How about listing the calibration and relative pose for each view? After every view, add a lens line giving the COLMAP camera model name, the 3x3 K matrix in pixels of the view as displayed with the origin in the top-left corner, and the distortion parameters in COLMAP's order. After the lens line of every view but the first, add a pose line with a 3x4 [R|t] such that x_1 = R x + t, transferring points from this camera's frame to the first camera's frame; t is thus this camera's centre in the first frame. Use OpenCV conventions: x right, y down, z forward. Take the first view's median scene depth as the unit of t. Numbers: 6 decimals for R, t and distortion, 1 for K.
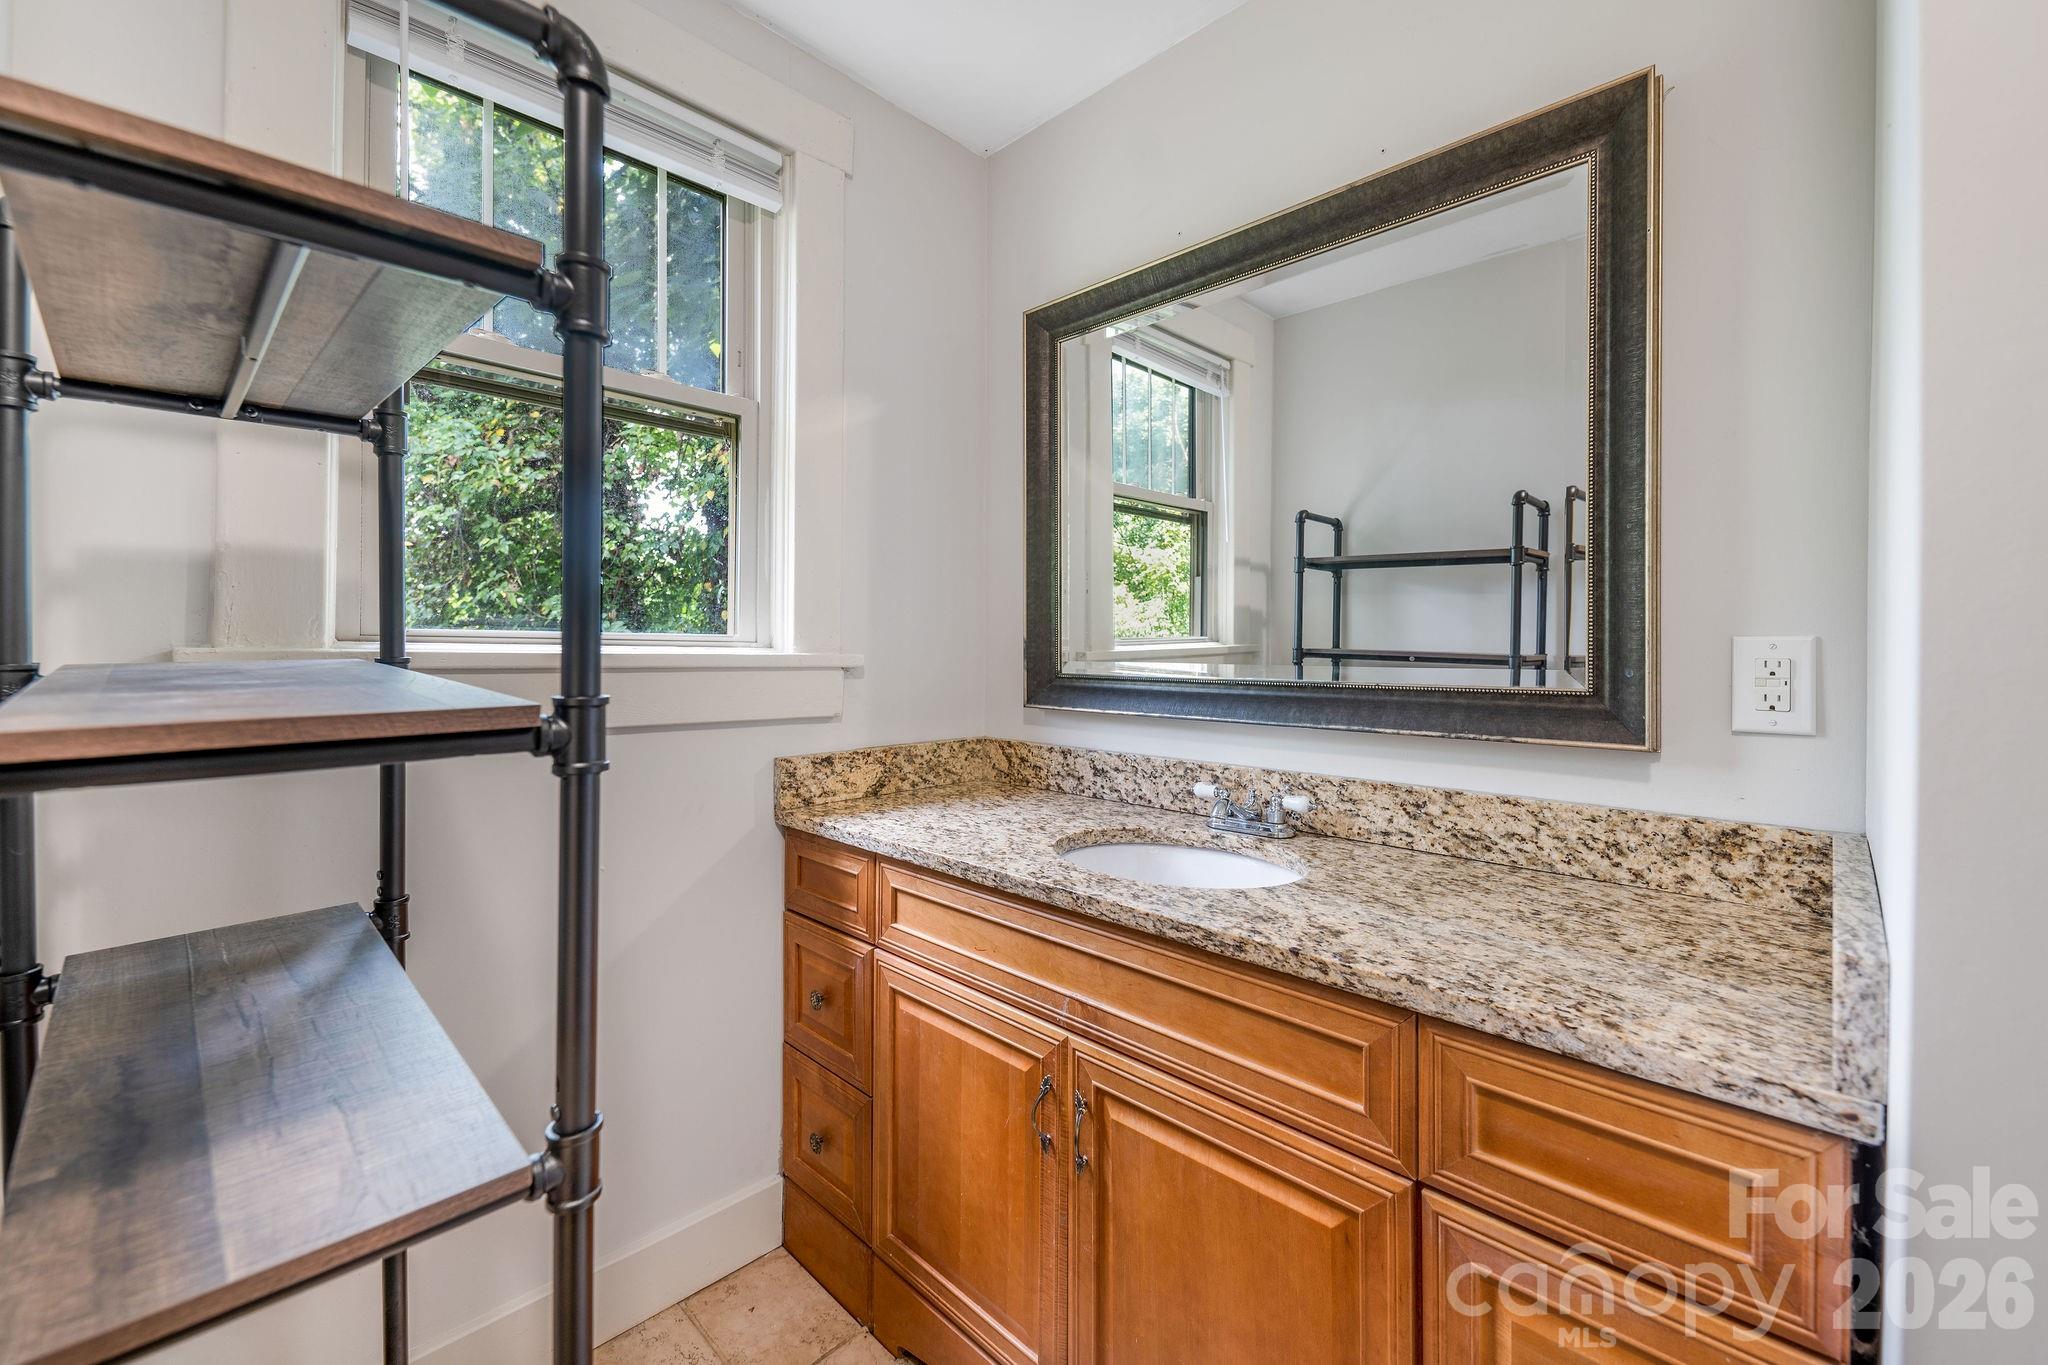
lens RADIAL K [[857.6, 0, 1071.7], [0, 857.6, 657.8], [0, 0, 1]] dist [0.021255, -0.010766]
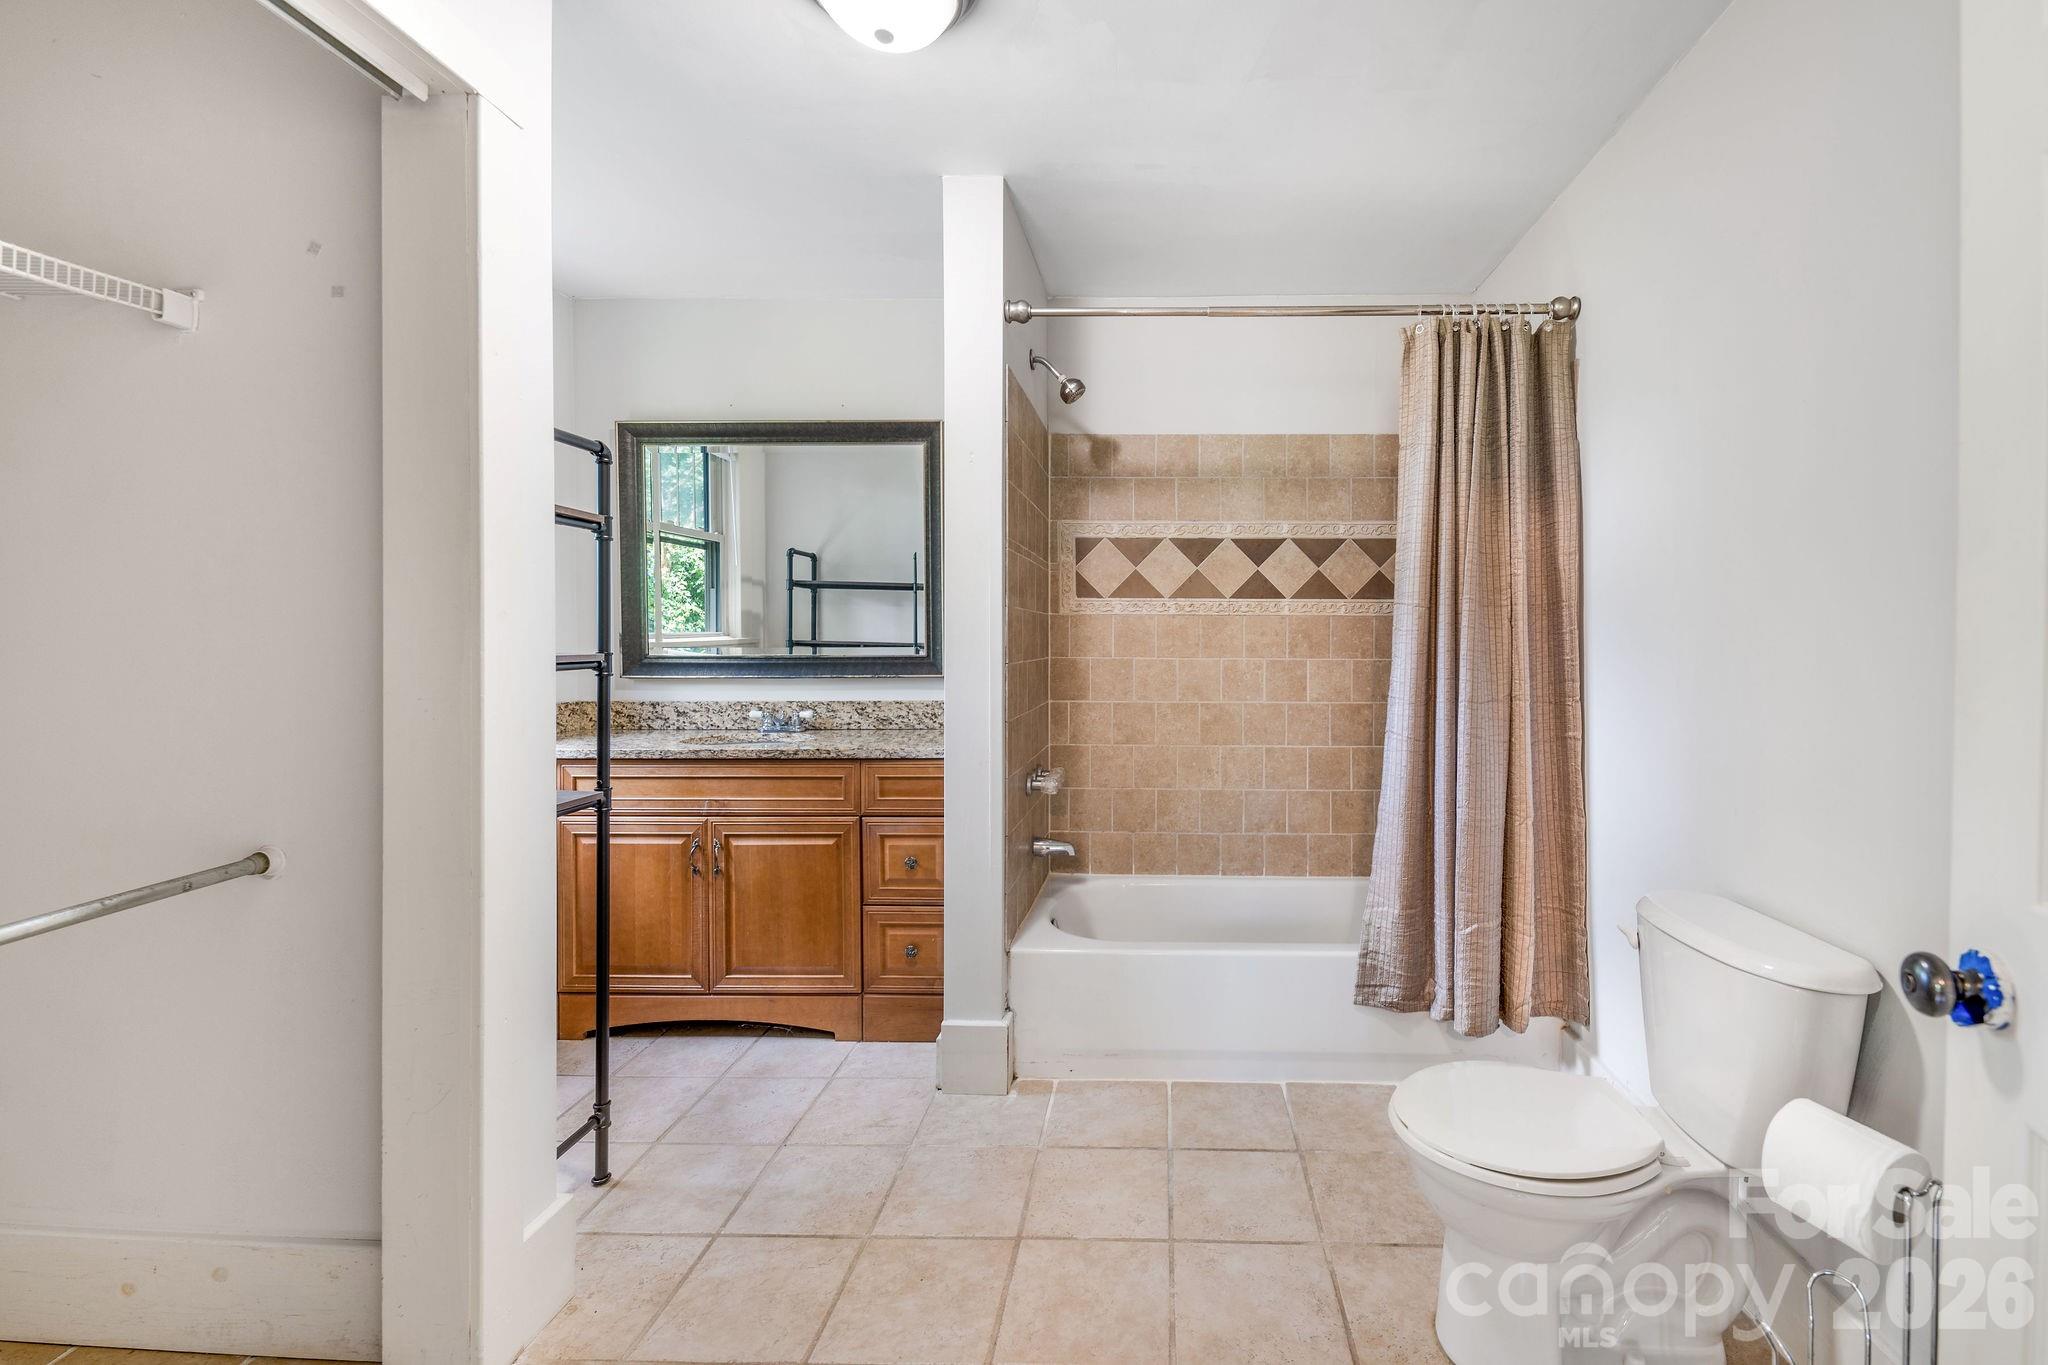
lens RADIAL K [[857.6, 0, 1071.7], [0, 857.6, 657.8], [0, 0, 1]] dist [0.021255, -0.010766]
pose [[0.819214, -0.014351, 0.573308, -0.377860], [0.009762, 0.999891, 0.011080, 0.016486], [-0.573405, -0.003480, 0.819265, -1.000759]]
